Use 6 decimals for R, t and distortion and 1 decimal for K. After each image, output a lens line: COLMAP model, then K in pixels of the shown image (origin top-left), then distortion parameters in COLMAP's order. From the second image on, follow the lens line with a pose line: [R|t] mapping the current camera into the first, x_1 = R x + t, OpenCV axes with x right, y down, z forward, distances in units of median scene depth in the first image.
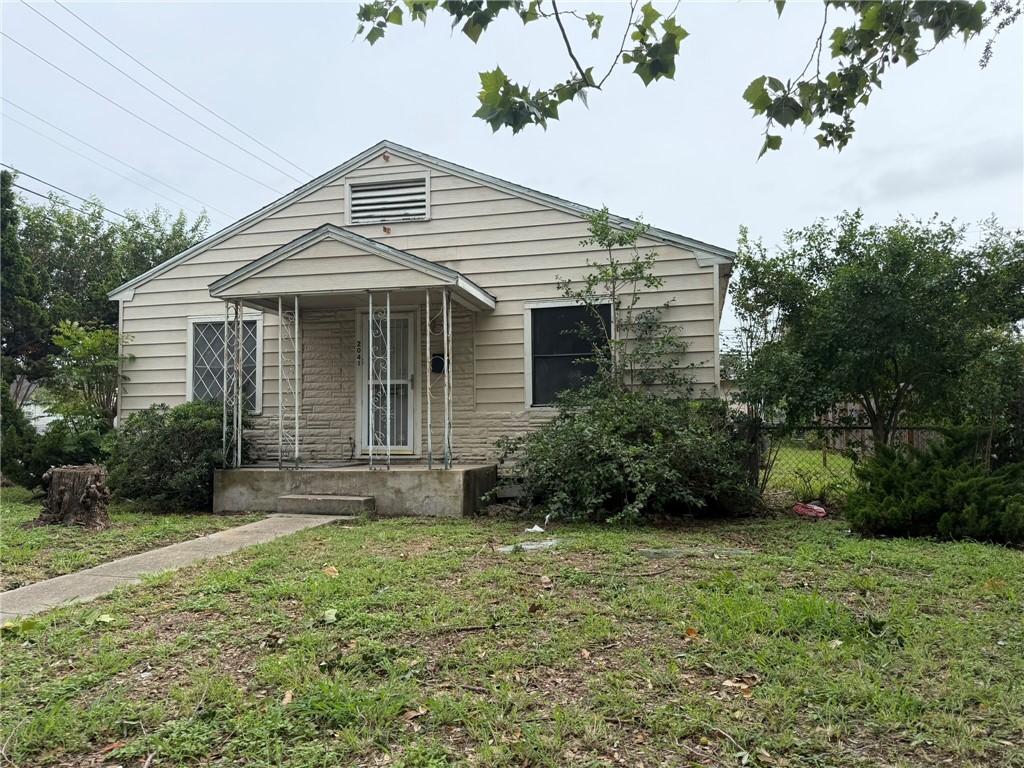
lens RADIAL K [[722.0, 0, 512.0], [0, 722.0, 384.0], [0, 0, 1]] dist [0.109362, -0.161326]
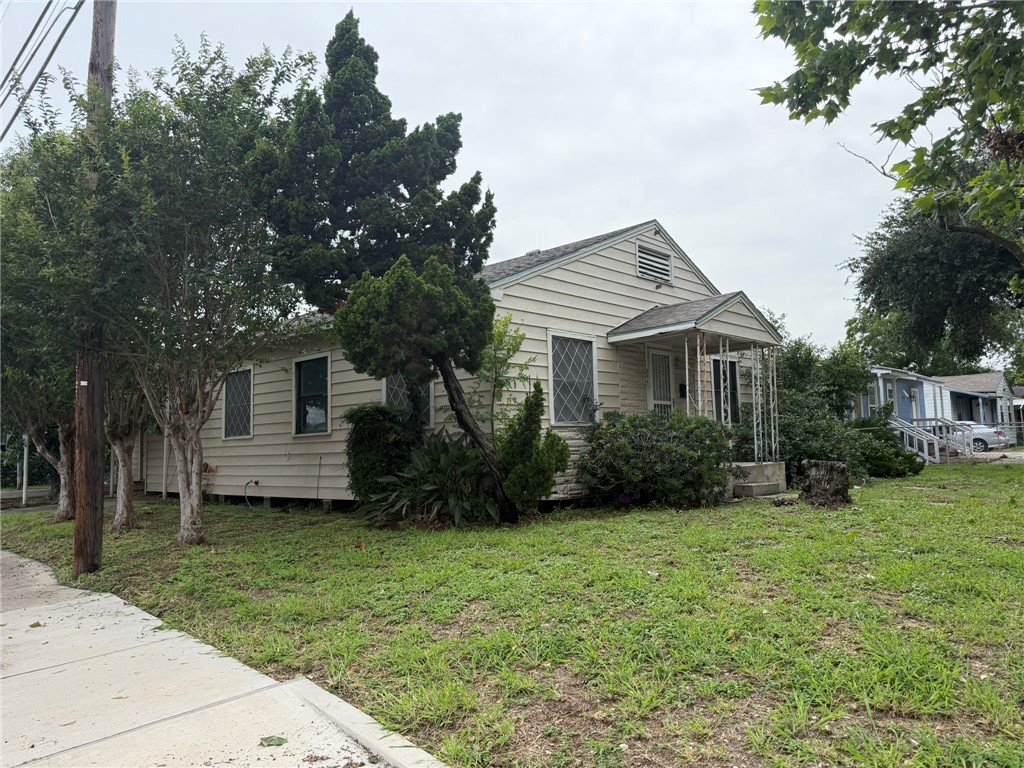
lens RADIAL K [[722.0, 0, 512.0], [0, 722.0, 384.0], [0, 0, 1]] dist [0.109362, -0.161326]
pose [[0.475929, 0.071073, 0.876607, -1.499218], [-0.022437, 0.997386, -0.068684, 0.062265], [-0.879198, 0.013020, 0.476279, 0.633250]]
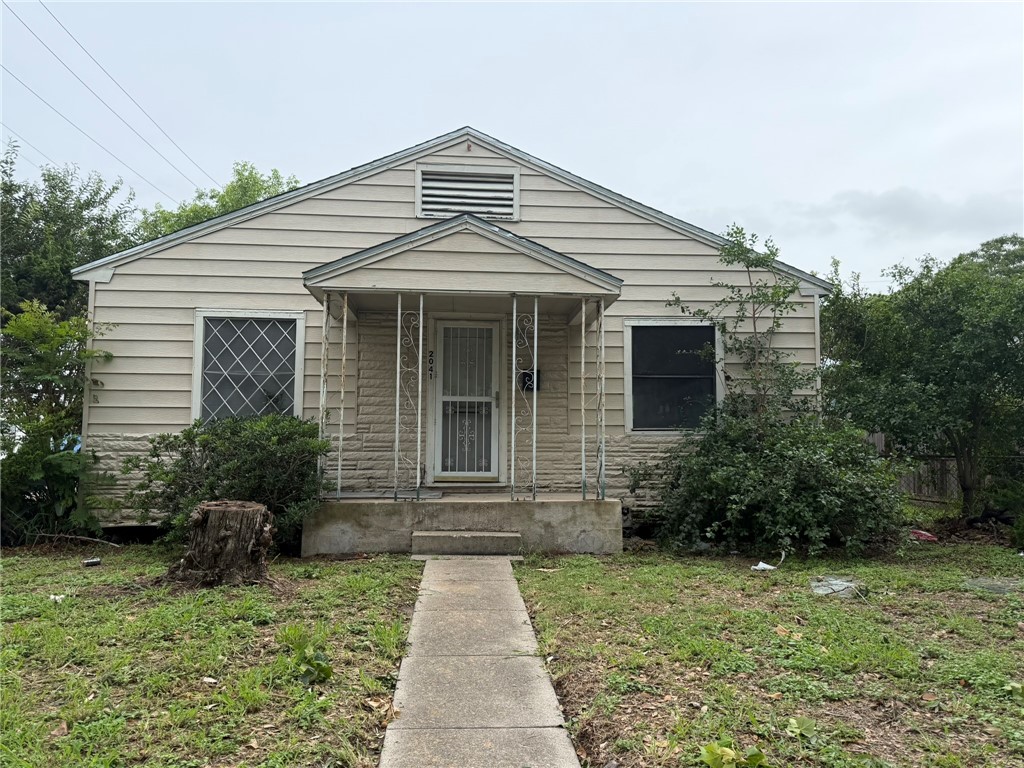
lens RADIAL K [[722.0, 0, 512.0], [0, 722.0, 384.0], [0, 0, 1]] dist [0.109362, -0.161326]
pose [[0.946951, 0.038572, 0.319055, -0.412948], [-0.029264, 0.998996, -0.033917, 0.007615], [-0.320043, 0.022781, 0.947129, 0.156644]]
